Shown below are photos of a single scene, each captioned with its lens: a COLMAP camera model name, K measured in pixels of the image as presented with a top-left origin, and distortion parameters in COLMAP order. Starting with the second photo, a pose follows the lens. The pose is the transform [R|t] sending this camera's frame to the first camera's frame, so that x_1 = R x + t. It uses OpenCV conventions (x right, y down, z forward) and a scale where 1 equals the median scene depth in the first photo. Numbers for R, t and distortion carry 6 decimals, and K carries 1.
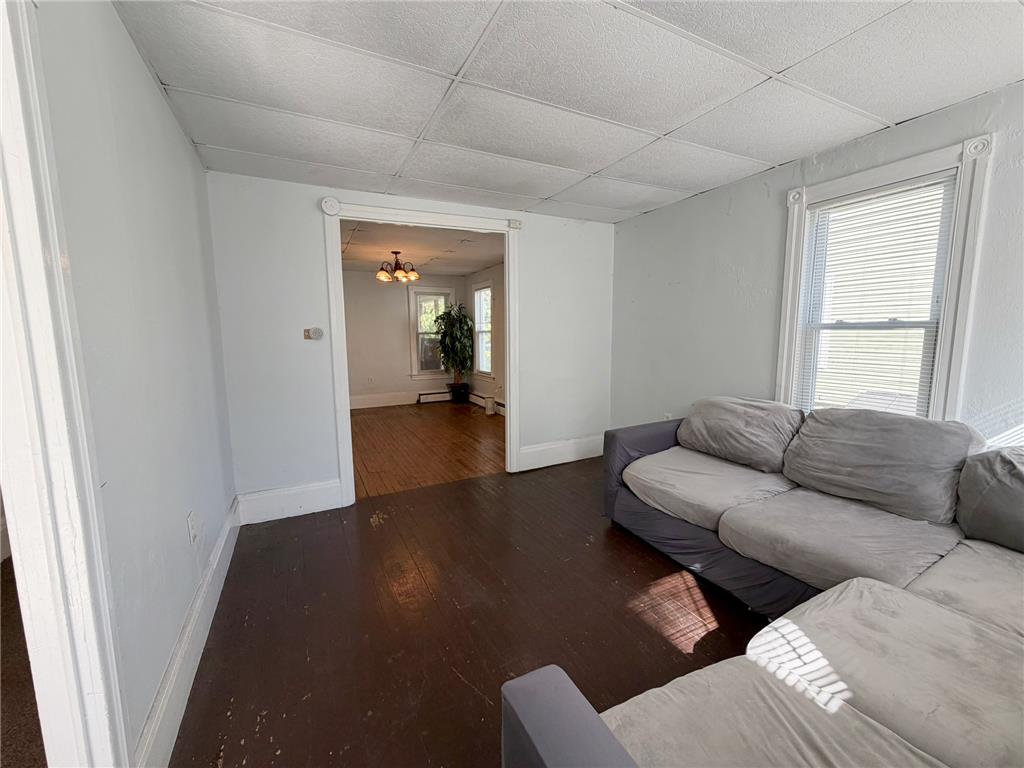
lens RADIAL K [[409.6, 0, 508.5], [0, 409.6, 383.0], [0, 0, 1]] dist [-0.001093, 0.000194]
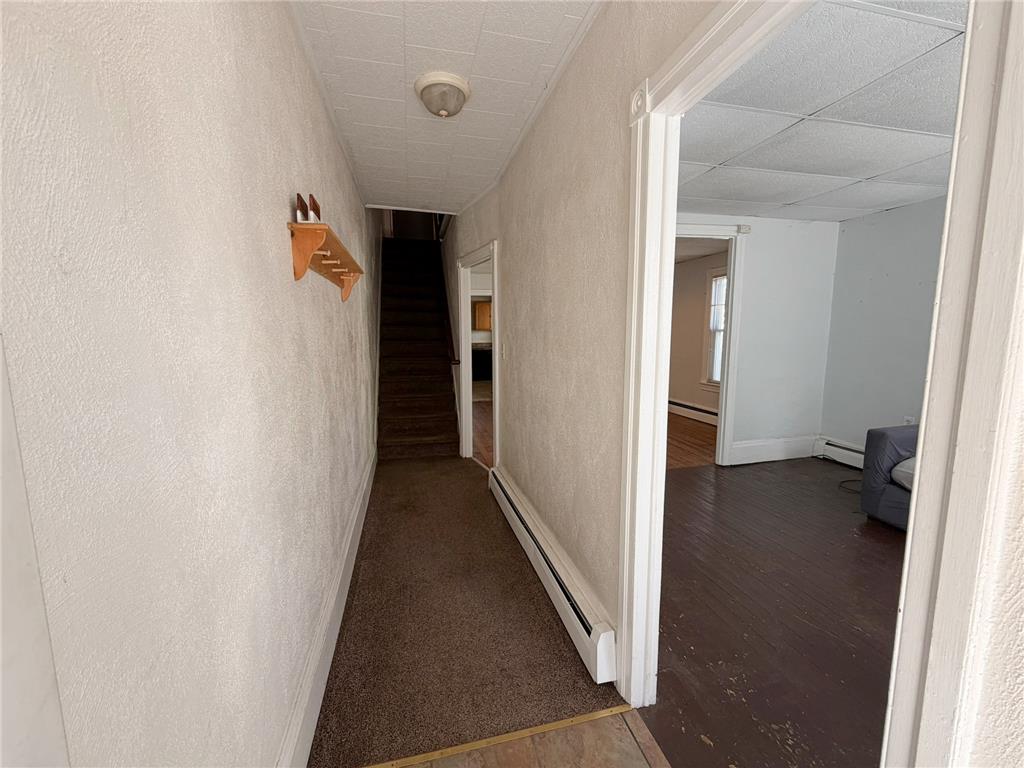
lens RADIAL K [[409.6, 0, 508.5], [0, 409.6, 383.0], [0, 0, 1]] dist [-0.001093, 0.000194]
pose [[0.971904, 0.035071, -0.232751, -0.300376], [-0.033628, 0.999383, 0.010167, 0.015408], [0.232964, -0.002054, 0.972483, -0.155392]]
